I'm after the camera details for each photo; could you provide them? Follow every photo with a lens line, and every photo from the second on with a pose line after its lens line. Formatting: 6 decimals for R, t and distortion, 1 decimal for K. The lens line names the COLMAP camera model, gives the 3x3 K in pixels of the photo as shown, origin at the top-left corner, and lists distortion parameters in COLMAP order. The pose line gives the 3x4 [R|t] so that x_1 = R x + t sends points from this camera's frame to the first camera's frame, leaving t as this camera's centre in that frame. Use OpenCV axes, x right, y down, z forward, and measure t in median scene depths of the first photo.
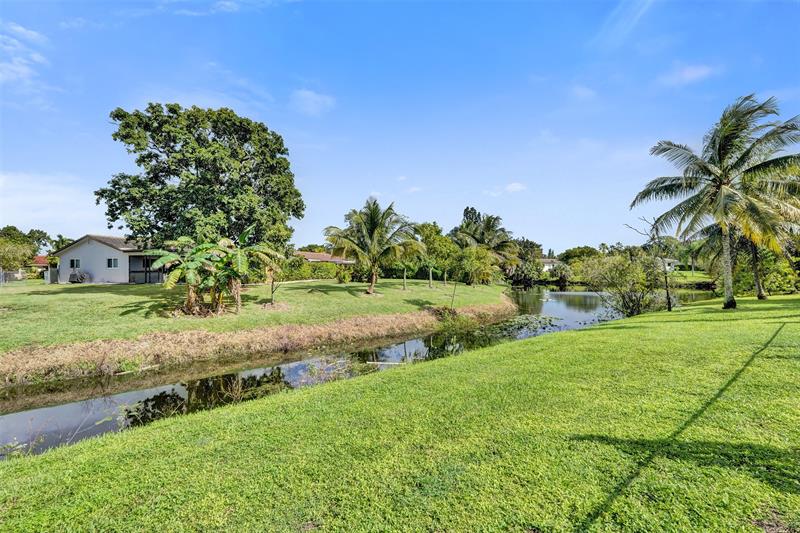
lens RADIAL K [[362.8, 0, 399.2], [0, 362.8, 272.1], [0, 0, 1]] dist [-0.008426, 0.003567]
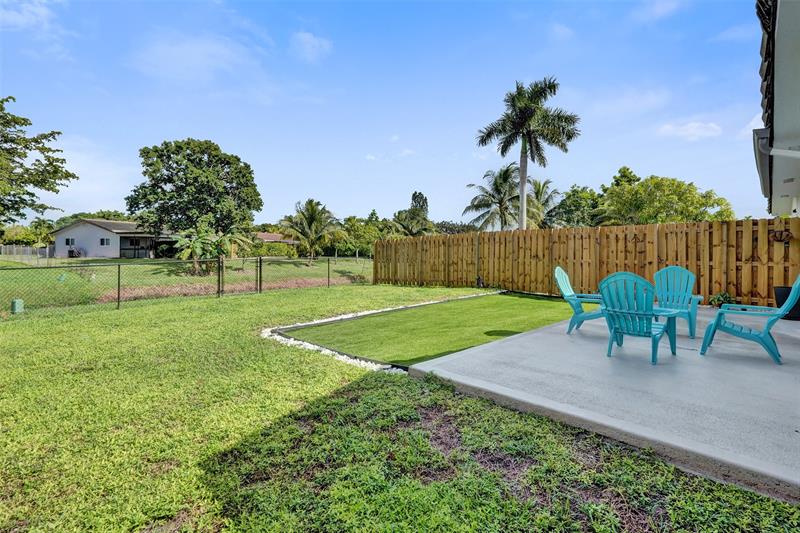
lens RADIAL K [[362.8, 0, 403.5], [0, 362.8, 251.0], [0, 0, 1]] dist [-0.008426, 0.003567]
pose [[0.991578, 0.011255, 0.129022, 0.117724], [-0.011165, 0.999937, -0.001418, -0.004043], [-0.129030, -0.000035, 0.991641, -0.551884]]
